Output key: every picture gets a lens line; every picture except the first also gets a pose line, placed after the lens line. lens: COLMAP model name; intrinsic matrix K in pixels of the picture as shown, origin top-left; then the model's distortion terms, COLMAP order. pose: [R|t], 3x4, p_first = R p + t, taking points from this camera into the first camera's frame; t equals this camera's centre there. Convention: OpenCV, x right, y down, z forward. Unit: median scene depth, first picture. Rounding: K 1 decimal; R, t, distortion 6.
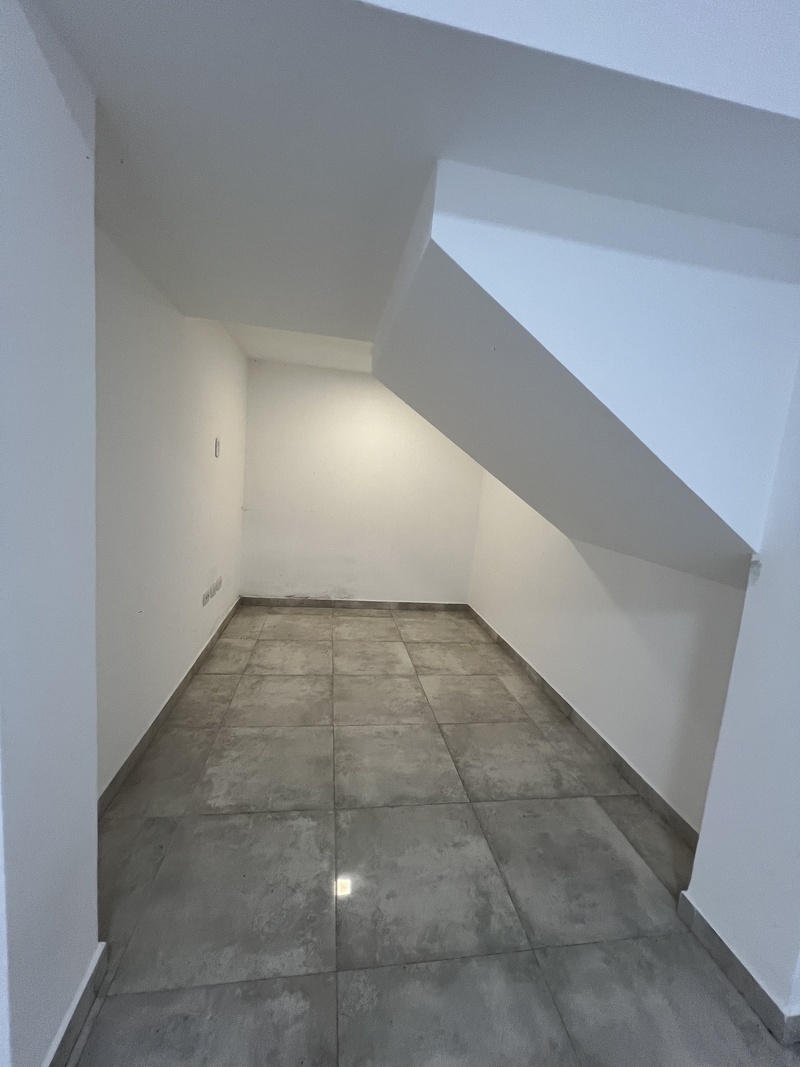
lens RADIAL K [[429.8, 0, 401.1], [0, 429.8, 532.2], [0, 0, 1]] dist [-0.000929, 0.000297]
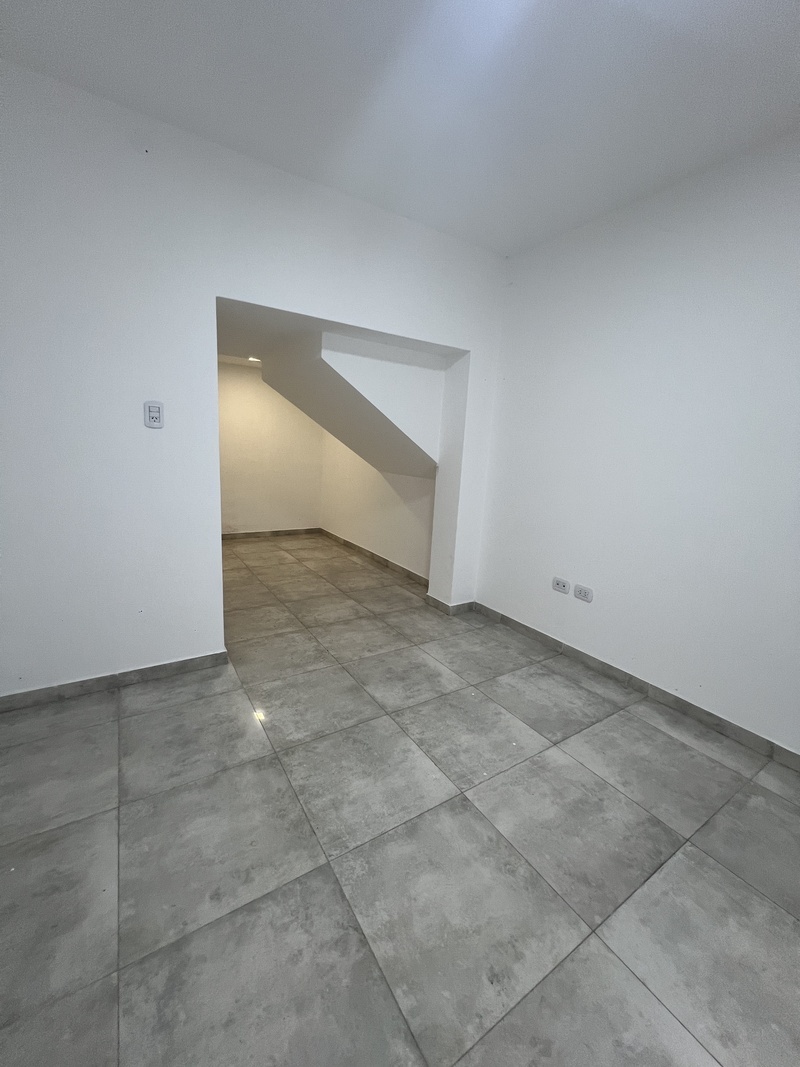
lens RADIAL K [[430.0, 0, 401.0], [0, 430.0, 531.6], [0, 0, 1]] dist [0.000393, 0.000008]
pose [[0.916686, -0.108429, 0.384617, -0.319586], [0.075698, 0.992175, 0.099292, 0.113362], [-0.392373, -0.061905, 0.917720, -0.917060]]
